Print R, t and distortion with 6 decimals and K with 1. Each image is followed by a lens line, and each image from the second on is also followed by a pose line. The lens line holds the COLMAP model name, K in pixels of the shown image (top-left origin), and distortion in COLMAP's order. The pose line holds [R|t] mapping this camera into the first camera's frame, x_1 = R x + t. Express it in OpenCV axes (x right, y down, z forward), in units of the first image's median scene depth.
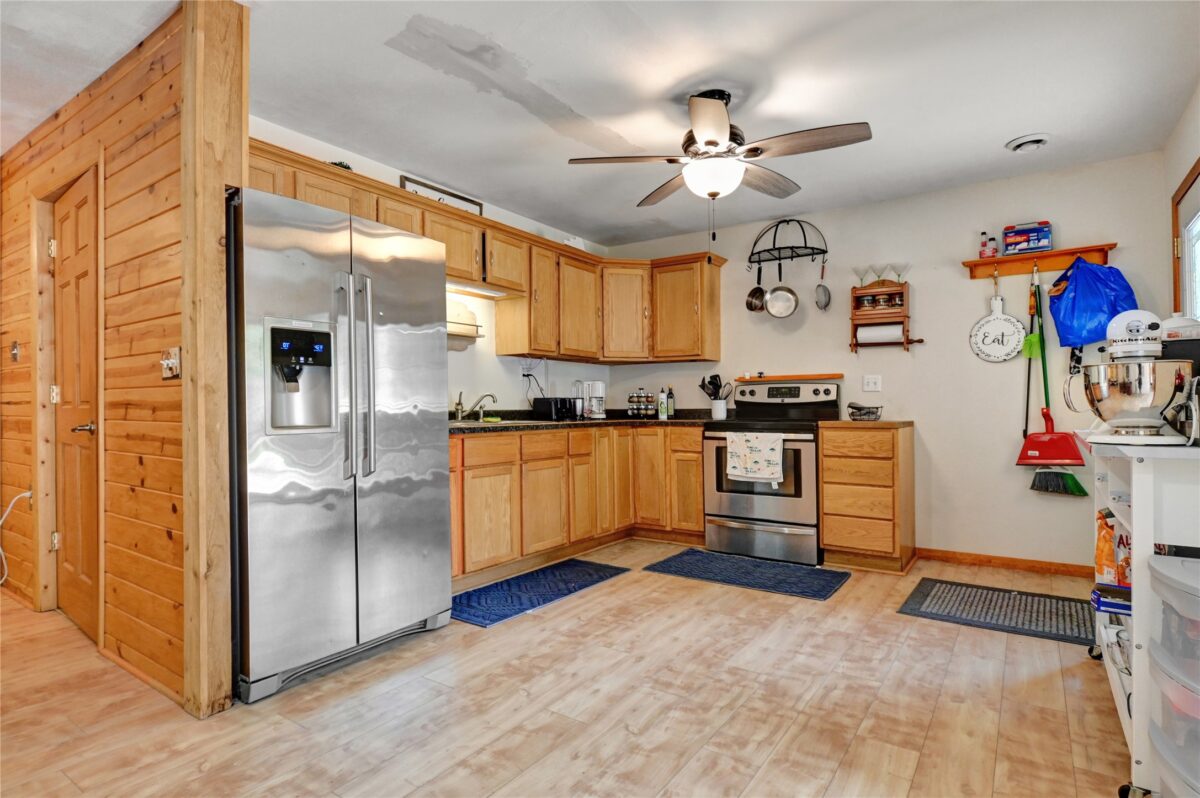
lens RADIAL K [[619.2, 0, 599.8], [0, 619.2, 402.6], [0, 0, 1]] dist [0.000656, 0.000052]
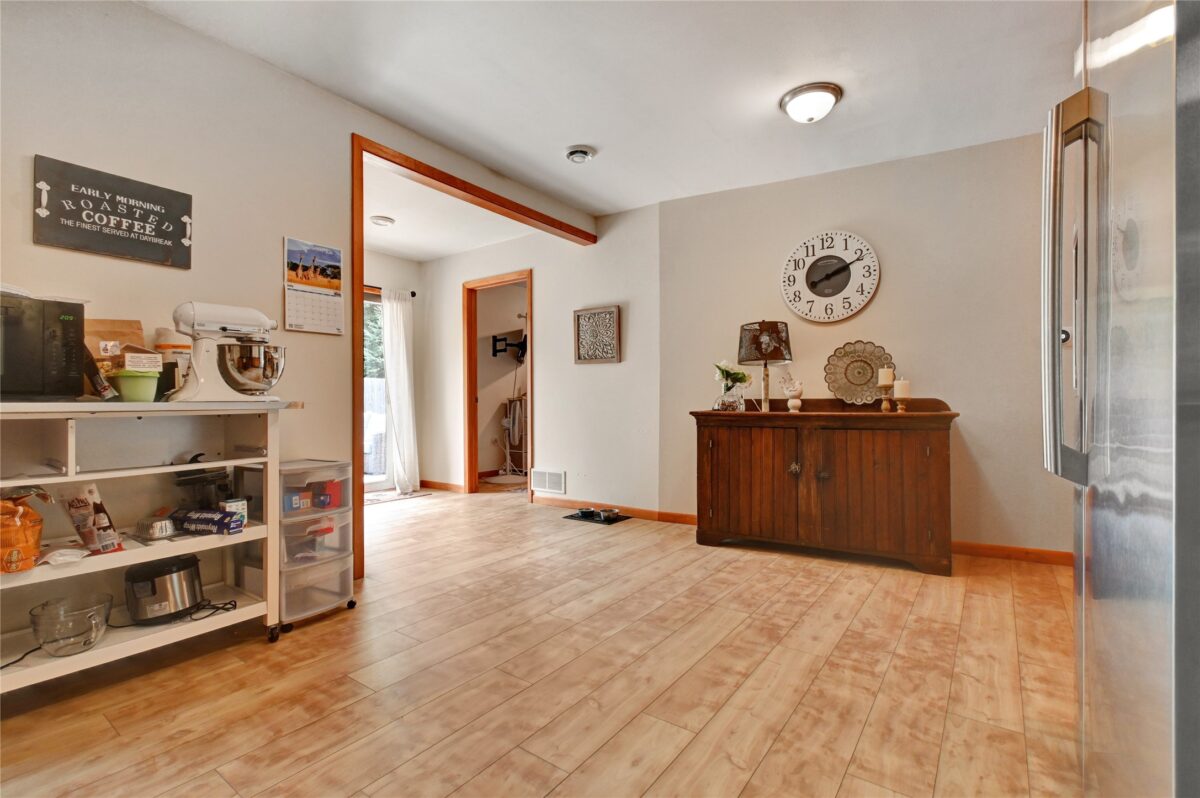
lens RADIAL K [[528.0, 0, 601.0], [0, 528.0, 402.1], [0, 0, 1]] dist [0.009363, -0.002026]
pose [[-0.999549, 0.007551, 0.029073, 0.014945], [0.007486, 0.999969, -0.002321, 0.062919], [-0.029089, -0.002103, -0.999575, 1.823434]]
